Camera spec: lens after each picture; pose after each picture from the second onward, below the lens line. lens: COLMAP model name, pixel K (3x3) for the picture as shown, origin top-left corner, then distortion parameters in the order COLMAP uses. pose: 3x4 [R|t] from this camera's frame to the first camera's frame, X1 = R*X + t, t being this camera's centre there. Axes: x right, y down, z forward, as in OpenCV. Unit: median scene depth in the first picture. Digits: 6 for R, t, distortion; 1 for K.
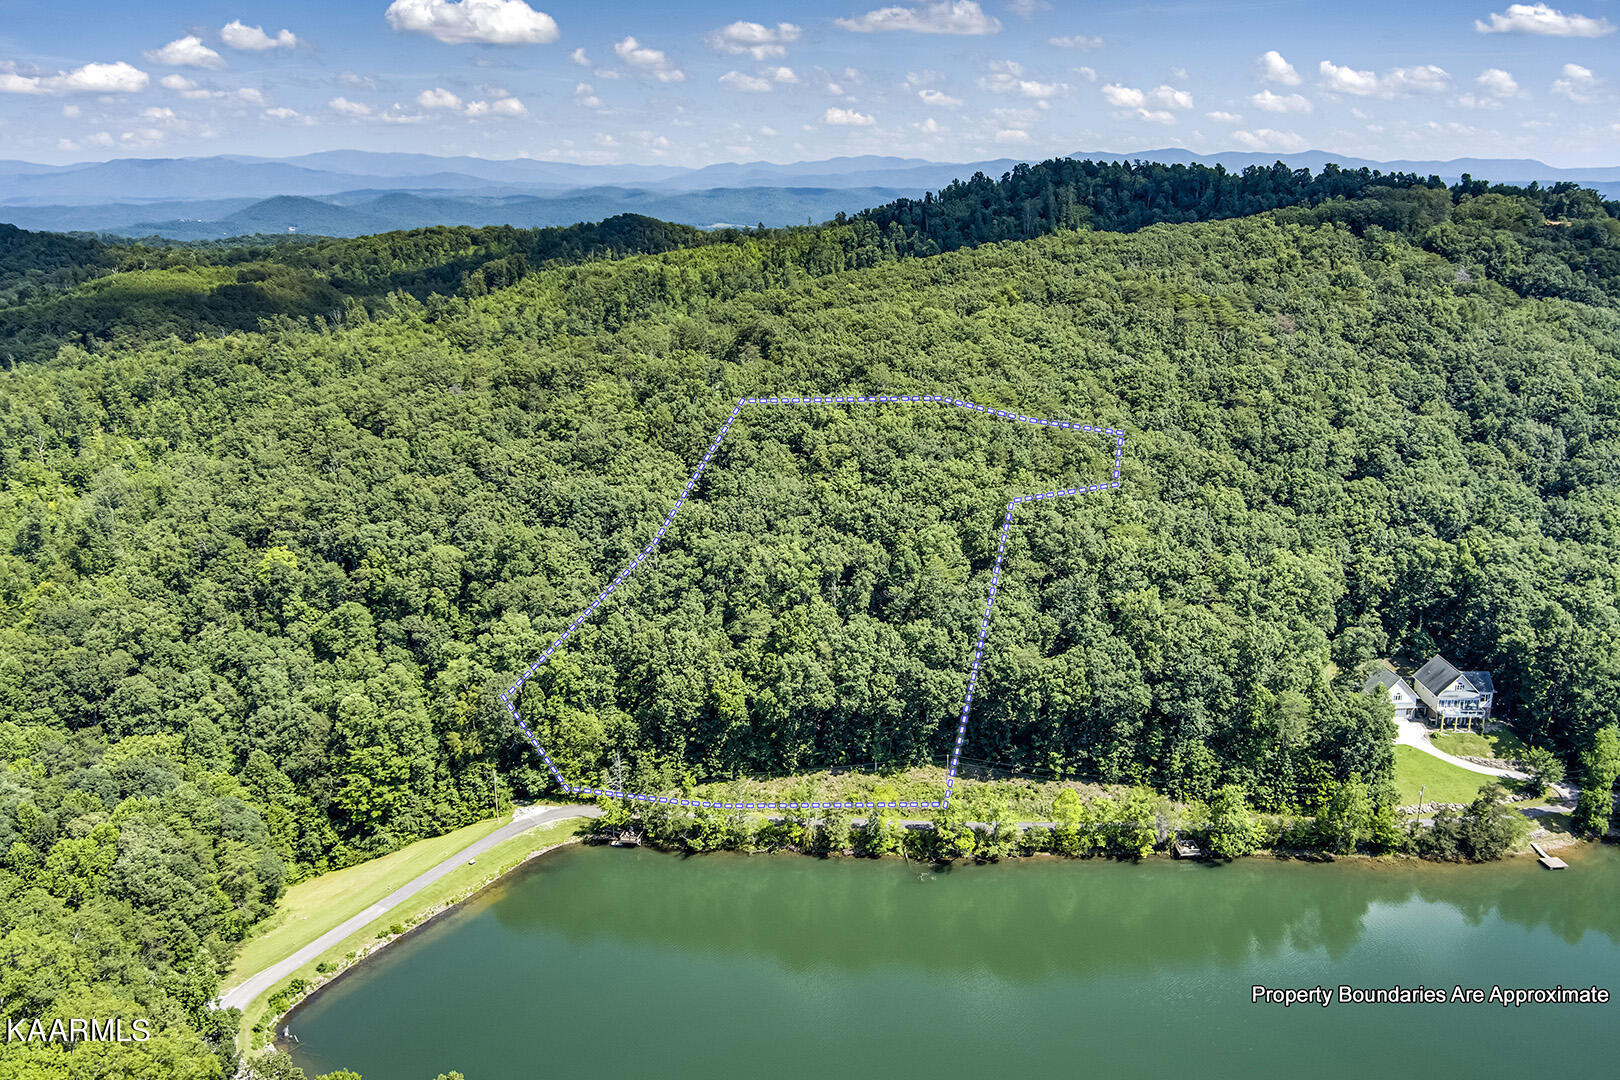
lens RADIAL K [[1320.8, 0, 810.0], [0, 1320.8, 540.0], [0, 0, 1]] dist [-0.086148, 0.049936]
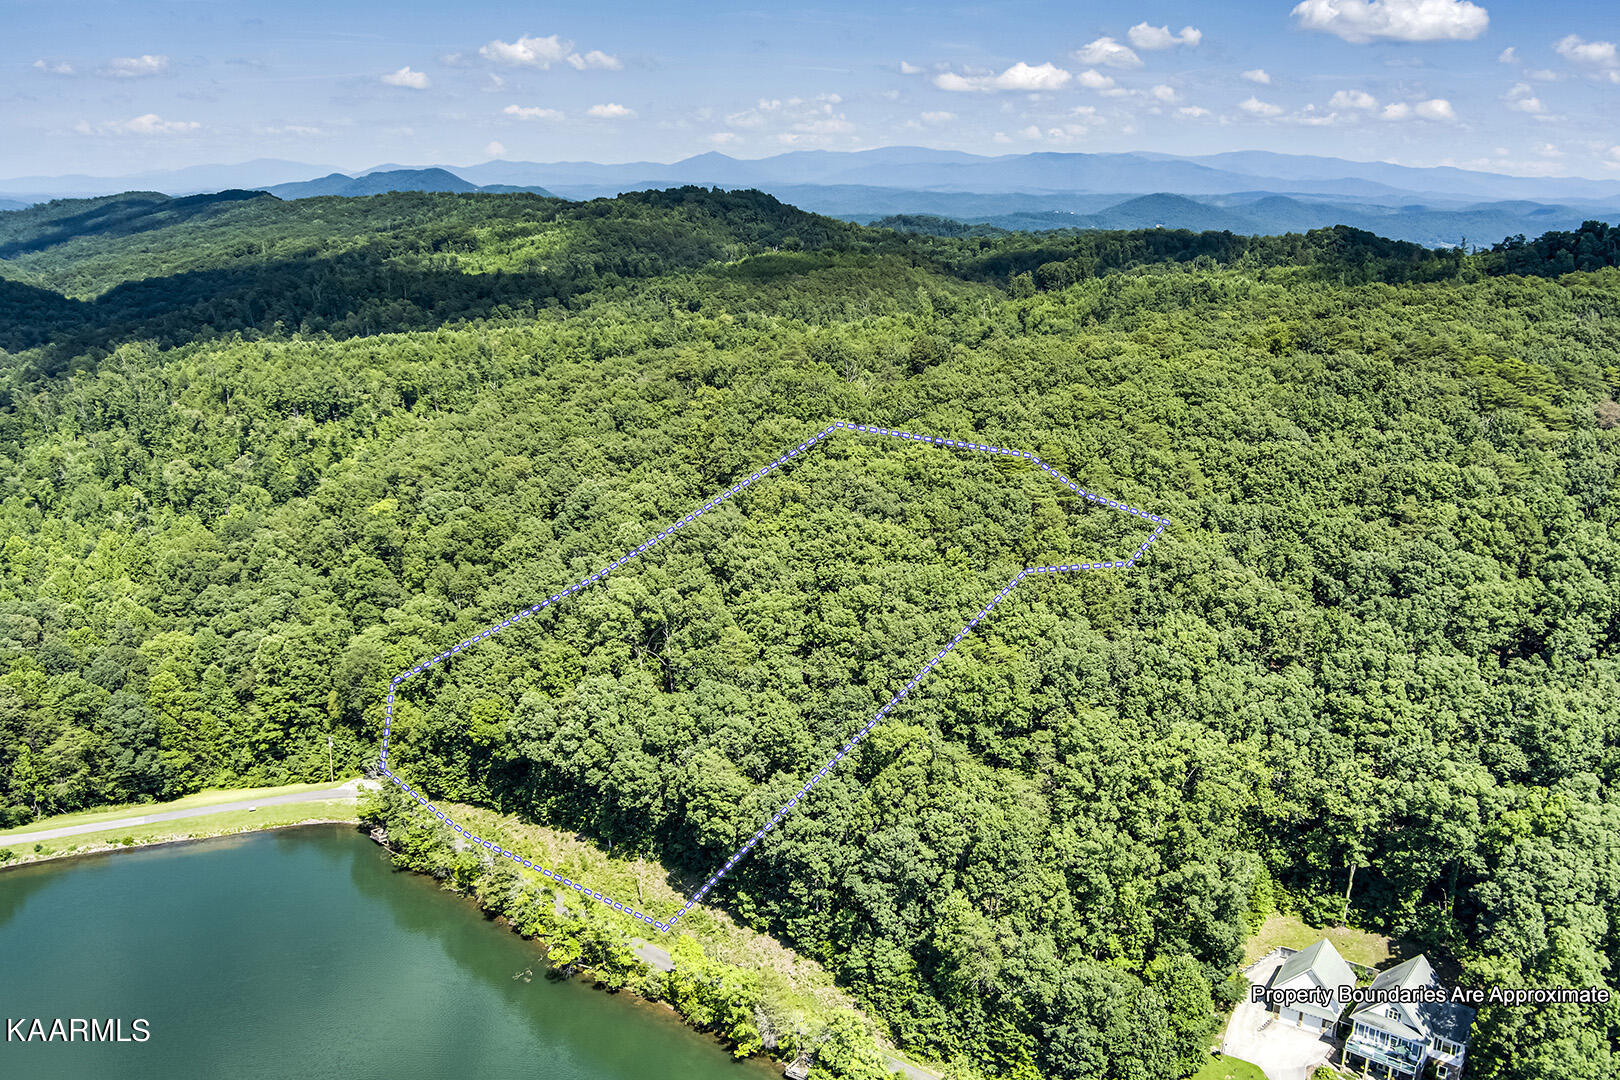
lens RADIAL K [[1359.4, 0, 810.0], [0, 1359.4, 540.0], [0, 0, 1]] dist [-0.090864, 0.048705]
pose [[0.800148, 0.171879, -0.574648, 0.654477], [-0.176867, 0.983075, 0.047768, -0.095580], [0.573132, 0.063415, 0.817005, 0.340838]]
